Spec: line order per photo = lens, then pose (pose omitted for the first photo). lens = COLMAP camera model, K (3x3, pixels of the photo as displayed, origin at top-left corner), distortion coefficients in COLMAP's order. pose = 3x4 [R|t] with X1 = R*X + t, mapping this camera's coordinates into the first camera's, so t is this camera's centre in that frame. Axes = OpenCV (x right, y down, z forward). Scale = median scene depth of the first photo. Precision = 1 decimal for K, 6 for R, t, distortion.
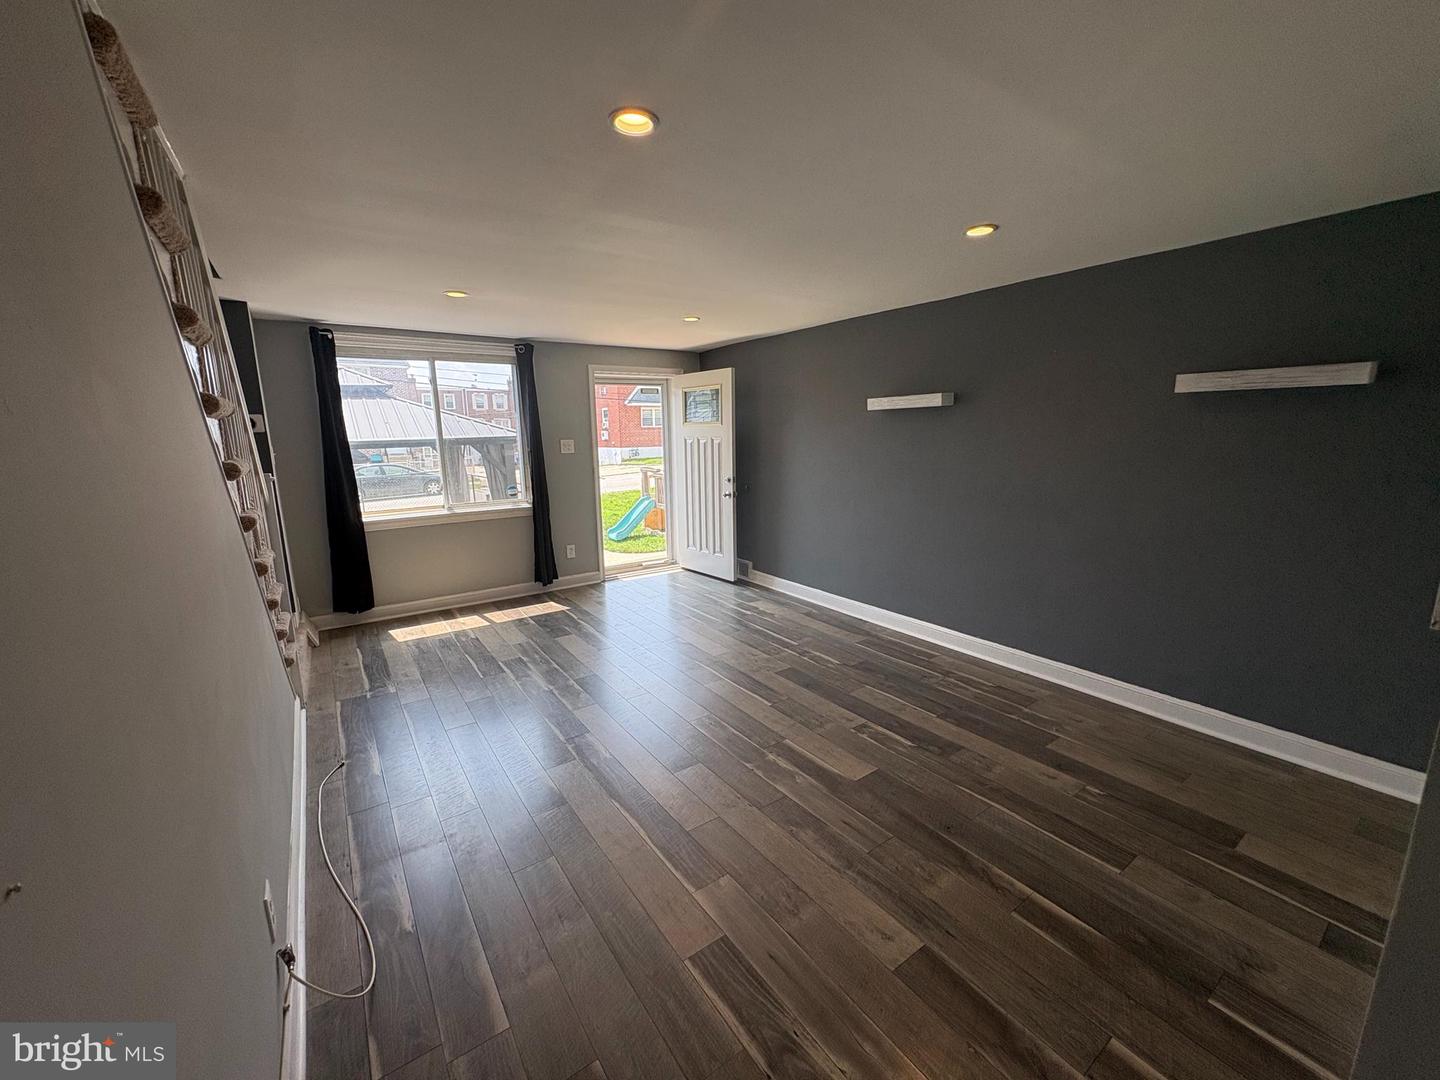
lens RADIAL K [[576.3, 0, 717.9], [0, 576.3, 540.9], [0, 0, 1]] dist [0.000054, 0.000202]
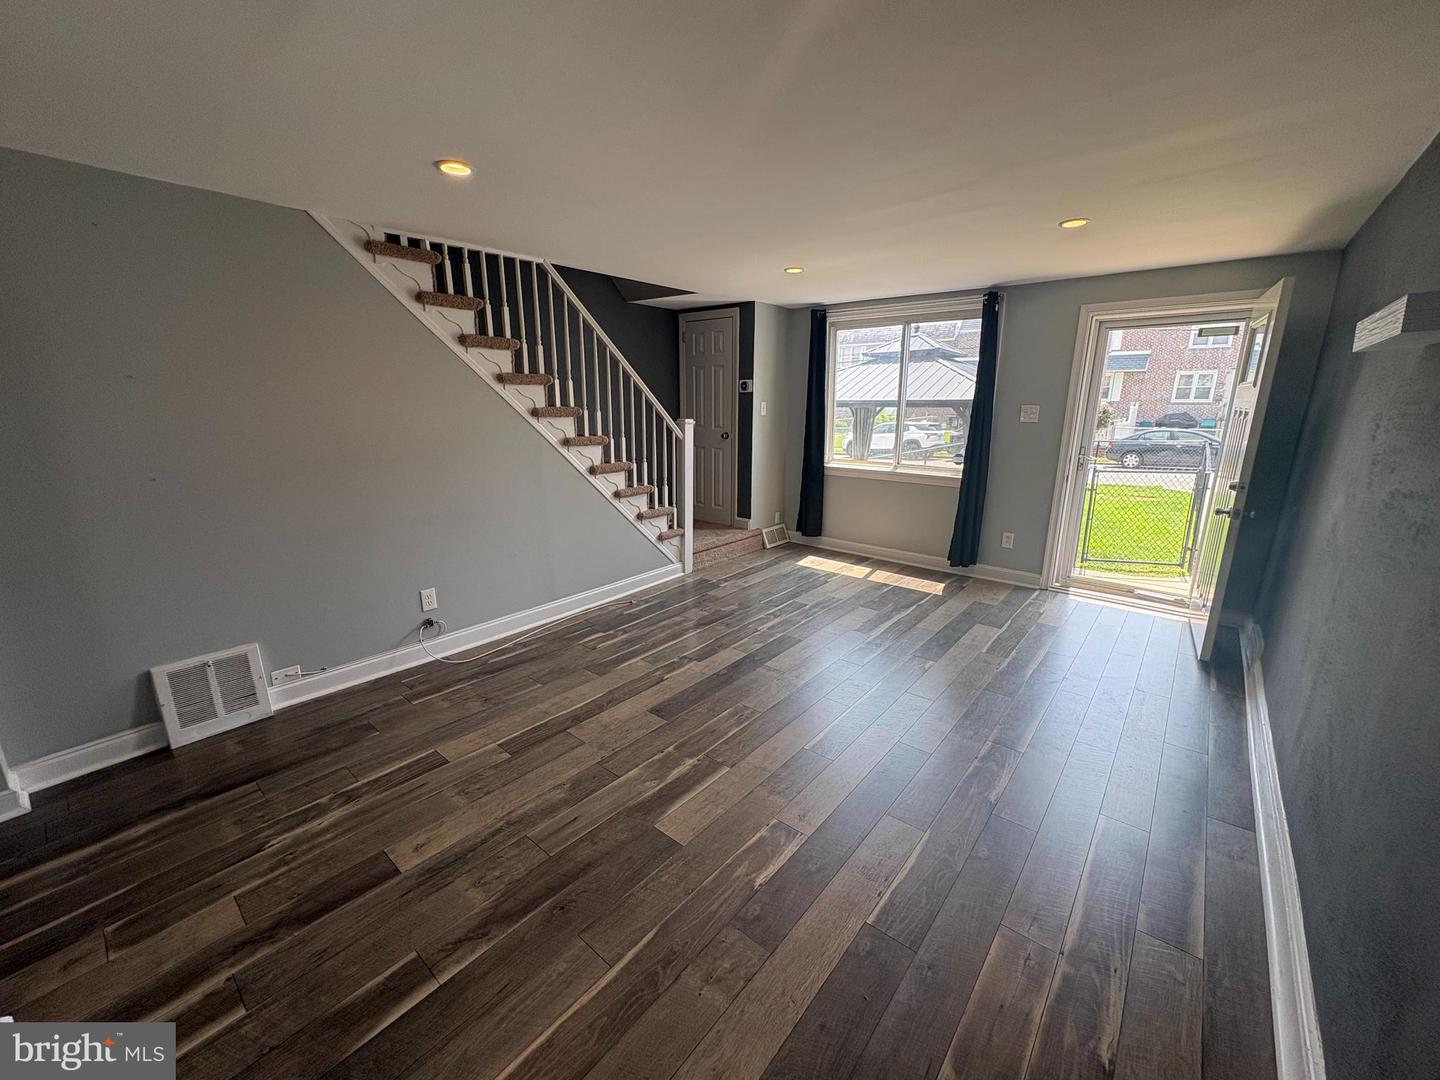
lens RADIAL K [[576.3, 0, 717.9], [0, 576.3, 540.9], [0, 0, 1]] dist [0.000054, 0.000202]
pose [[0.254238, 0.252085, -0.933711, 0.508807], [-0.188404, 0.959847, 0.207841, -0.091430], [0.948613, 0.123074, 0.291523, 0.433440]]
